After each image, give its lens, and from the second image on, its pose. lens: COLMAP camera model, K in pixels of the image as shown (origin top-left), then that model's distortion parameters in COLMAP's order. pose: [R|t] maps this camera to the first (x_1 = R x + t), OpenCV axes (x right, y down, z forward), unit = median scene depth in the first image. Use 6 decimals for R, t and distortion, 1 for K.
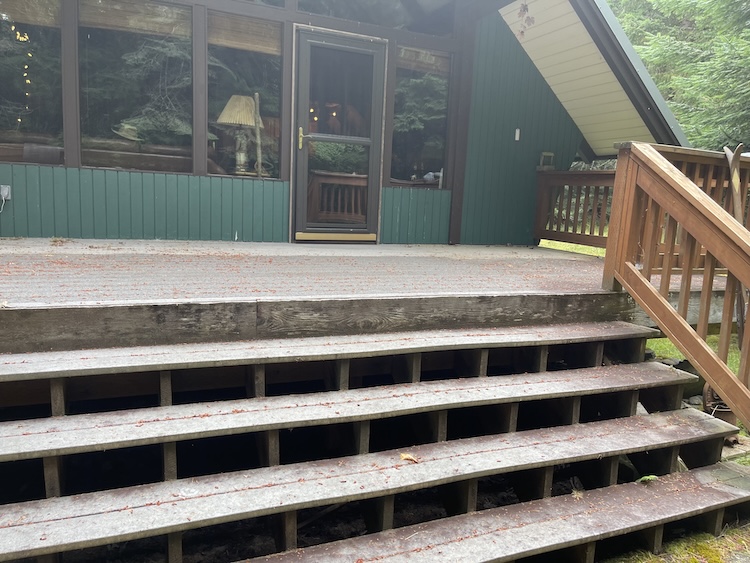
lens RADIAL K [[566.2, 0, 377.6], [0, 566.2, 280.1], [0, 0, 1]] dist [-0.000740, -0.000071]
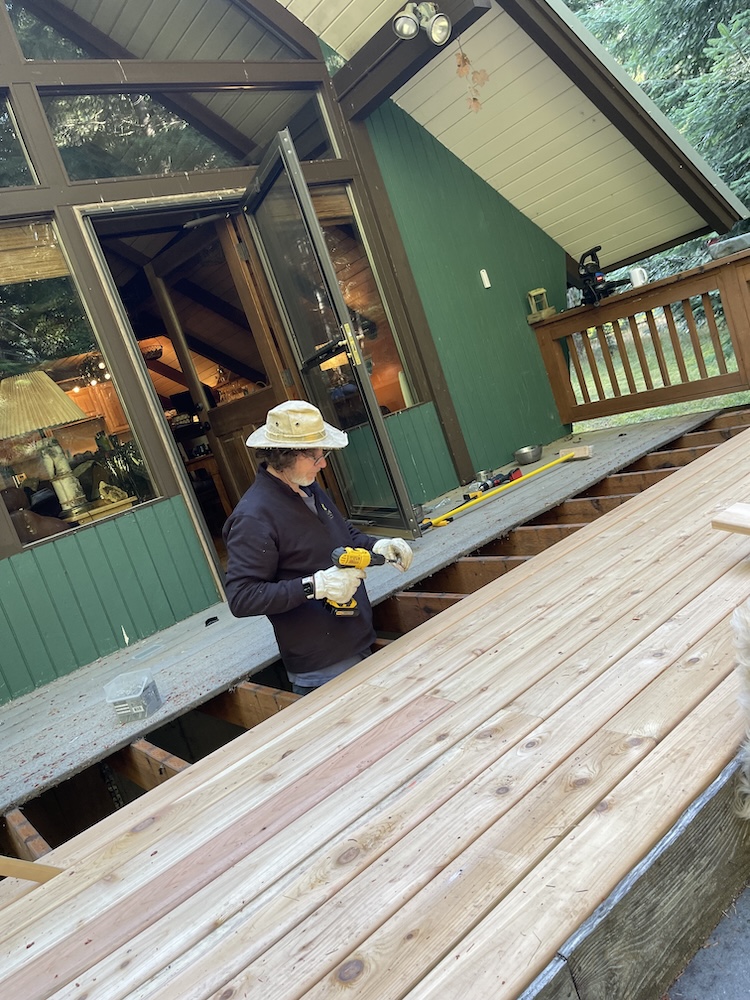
lens RADIAL K [[754.9, 0, 372.3], [0, 754.9, 505.6], [0, 0, 1]] dist [-0.000740, -0.000071]
pose [[0.900010, -0.381278, 0.211209, -0.129853], [0.384374, 0.922757, 0.027870, -0.104427], [-0.205521, 0.056100, 0.977043, 0.256452]]
